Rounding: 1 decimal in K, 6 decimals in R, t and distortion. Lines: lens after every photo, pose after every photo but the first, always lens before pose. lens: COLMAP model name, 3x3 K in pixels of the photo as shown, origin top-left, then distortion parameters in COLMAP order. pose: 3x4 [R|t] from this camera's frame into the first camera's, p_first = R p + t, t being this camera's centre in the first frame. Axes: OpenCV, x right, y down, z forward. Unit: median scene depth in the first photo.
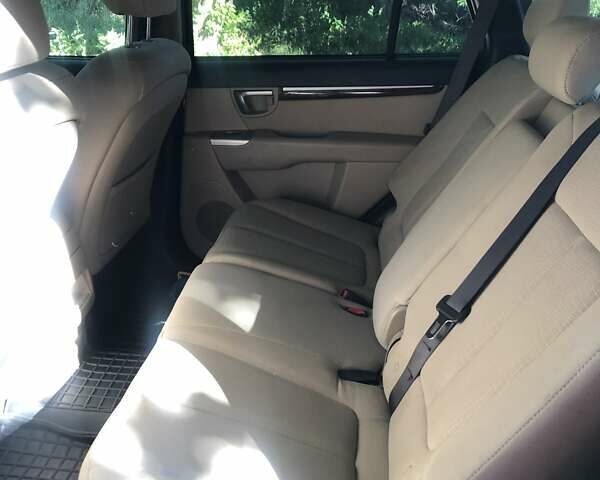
lens RADIAL K [[655.4, 0, 300.0], [0, 655.4, 240.0], [0, 0, 1]] dist [0.105534, -0.226476]
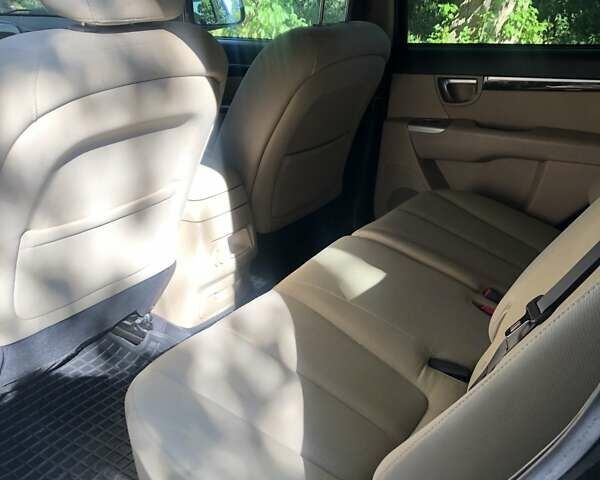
lens RADIAL K [[655.4, 0, 300.0], [0, 655.4, 240.0], [0, 0, 1]] dist [0.105534, -0.226476]
pose [[0.884211, 0.153007, -0.441316, 0.190001], [-0.161330, 0.986720, 0.018864, 0.027664], [0.438342, 0.054518, 0.897153, 0.033411]]
